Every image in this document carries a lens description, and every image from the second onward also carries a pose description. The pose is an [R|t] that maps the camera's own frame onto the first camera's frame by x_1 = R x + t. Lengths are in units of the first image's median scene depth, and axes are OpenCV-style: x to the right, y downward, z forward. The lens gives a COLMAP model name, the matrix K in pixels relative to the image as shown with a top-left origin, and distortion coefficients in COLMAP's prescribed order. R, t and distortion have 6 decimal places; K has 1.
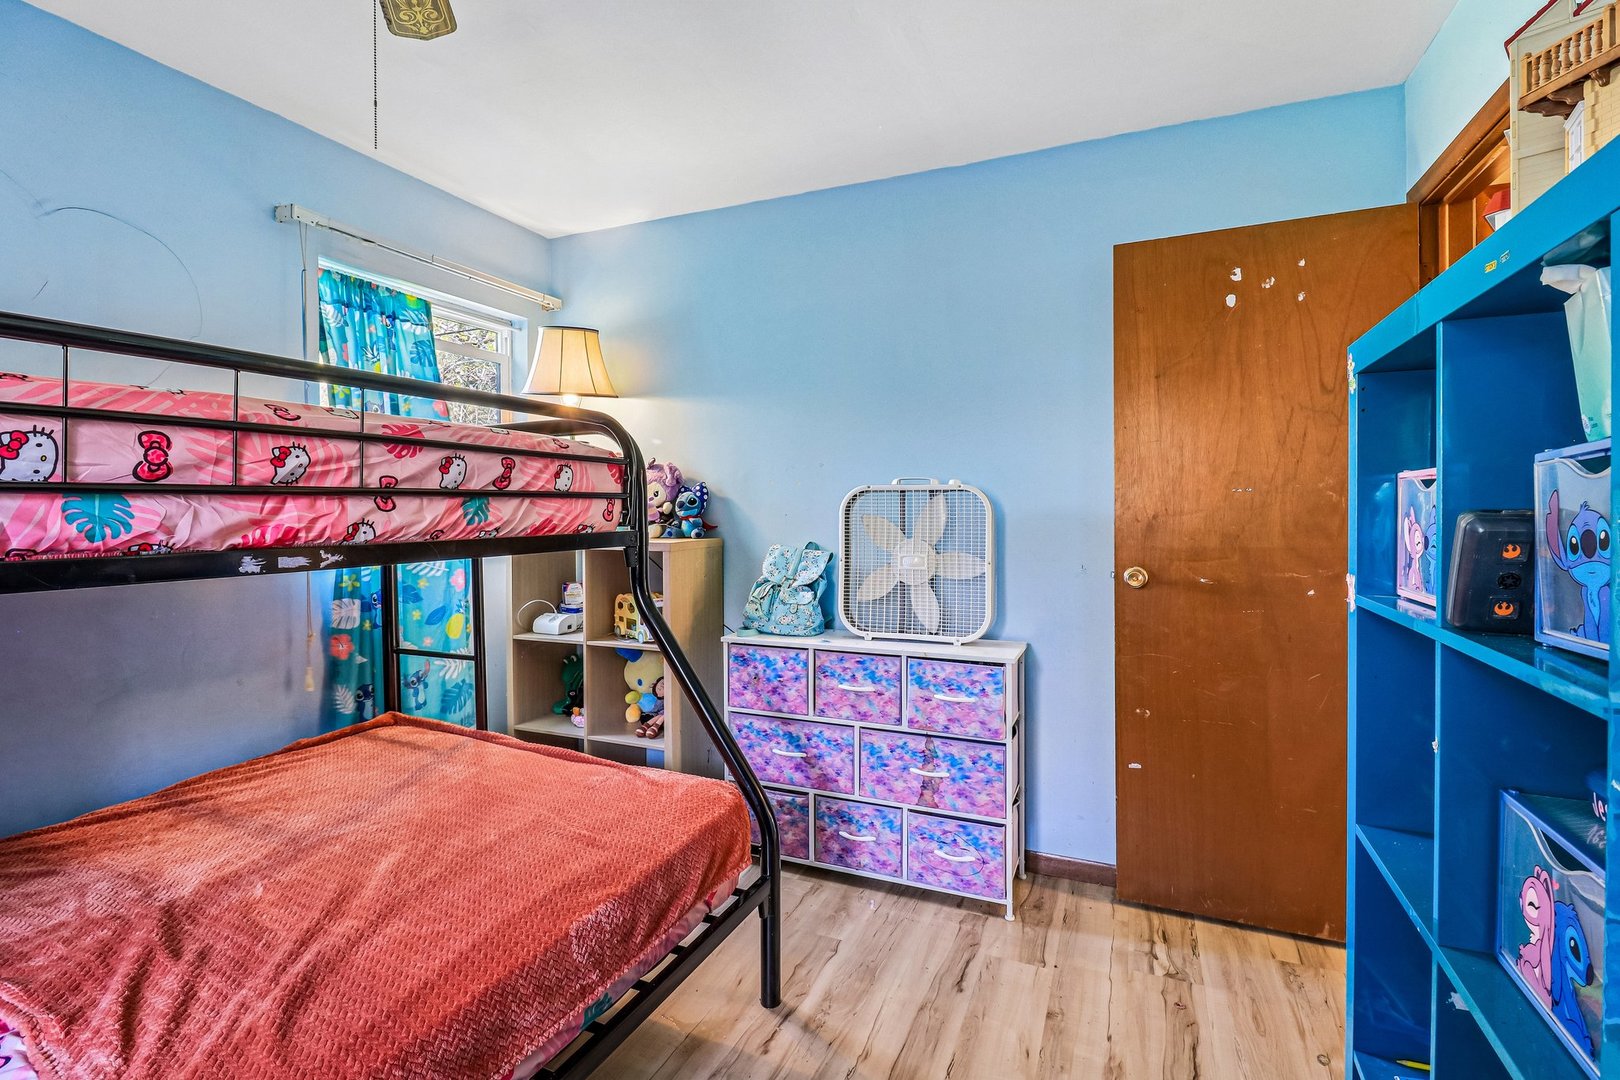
lens RADIAL K [[754.8, 0, 811.2], [0, 754.8, 505.9], [0, 0, 1]] dist [0.012555, -0.013049]
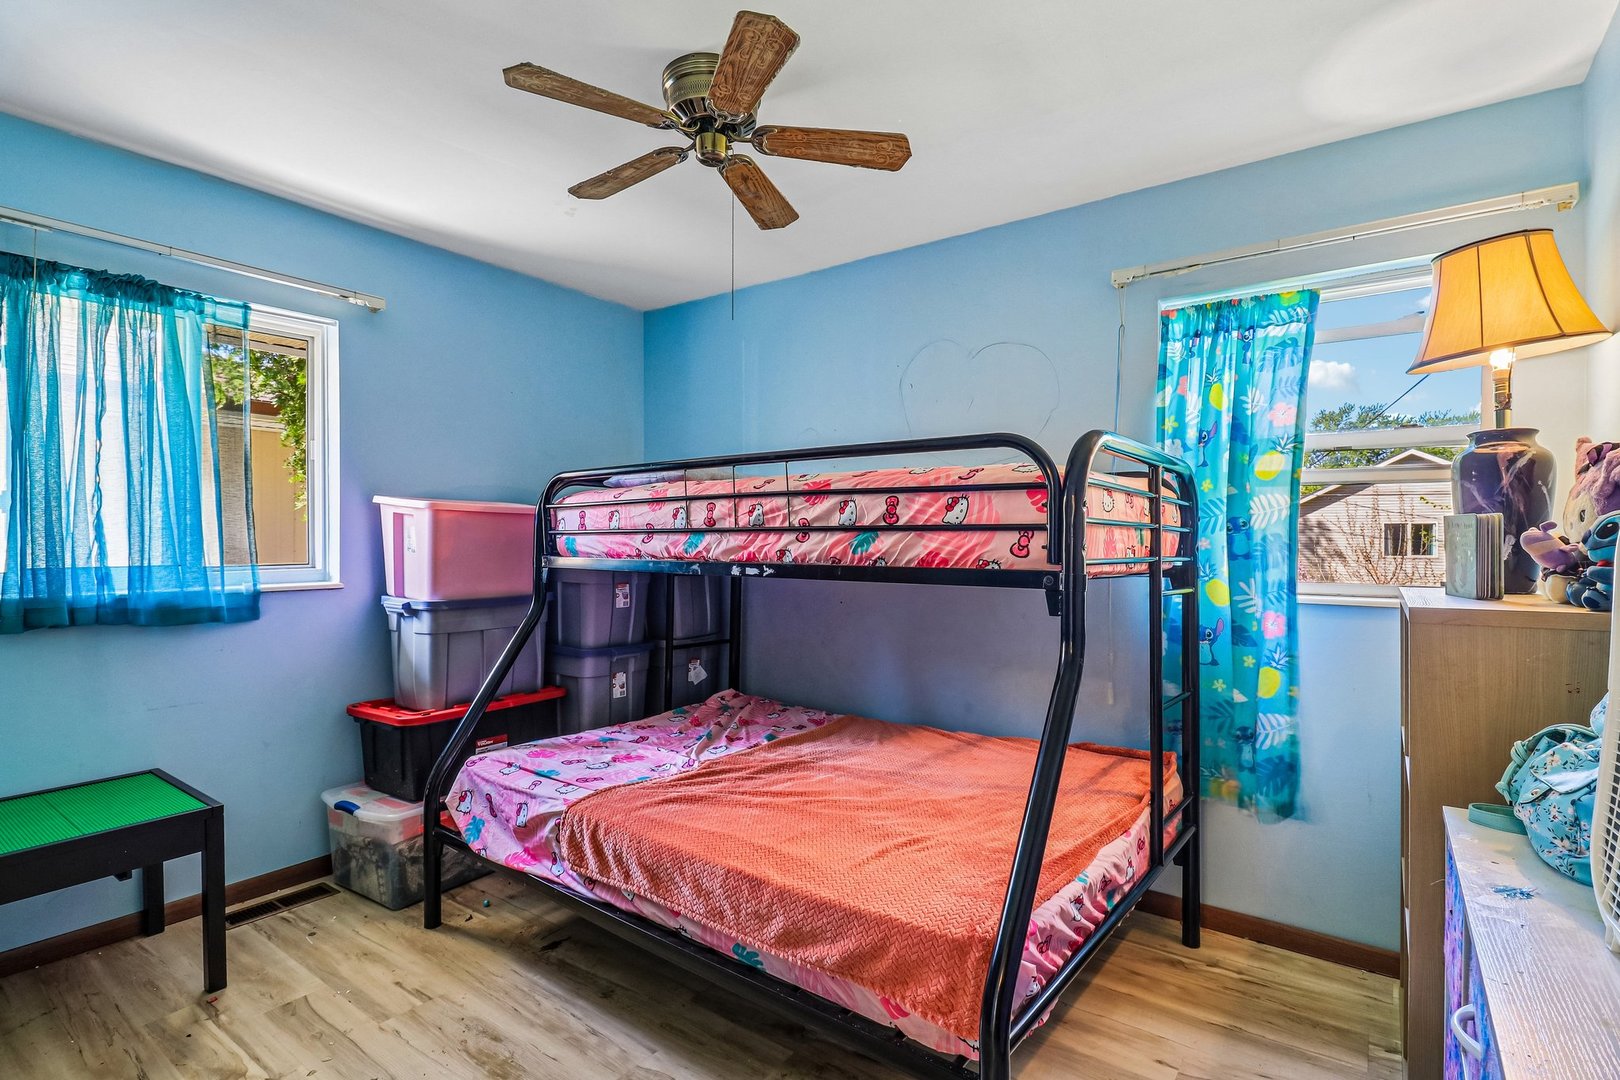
lens RADIAL K [[759.1, 0, 814.0], [0, 759.1, 539.3], [0, 0, 1]] dist [0.010570, -0.013355]
pose [[-0.218994, 0.002584, -0.975723, 0.798415], [-0.000537, 0.999996, 0.002769, -0.002642], [0.975726, 0.001130, -0.218991, 1.249515]]
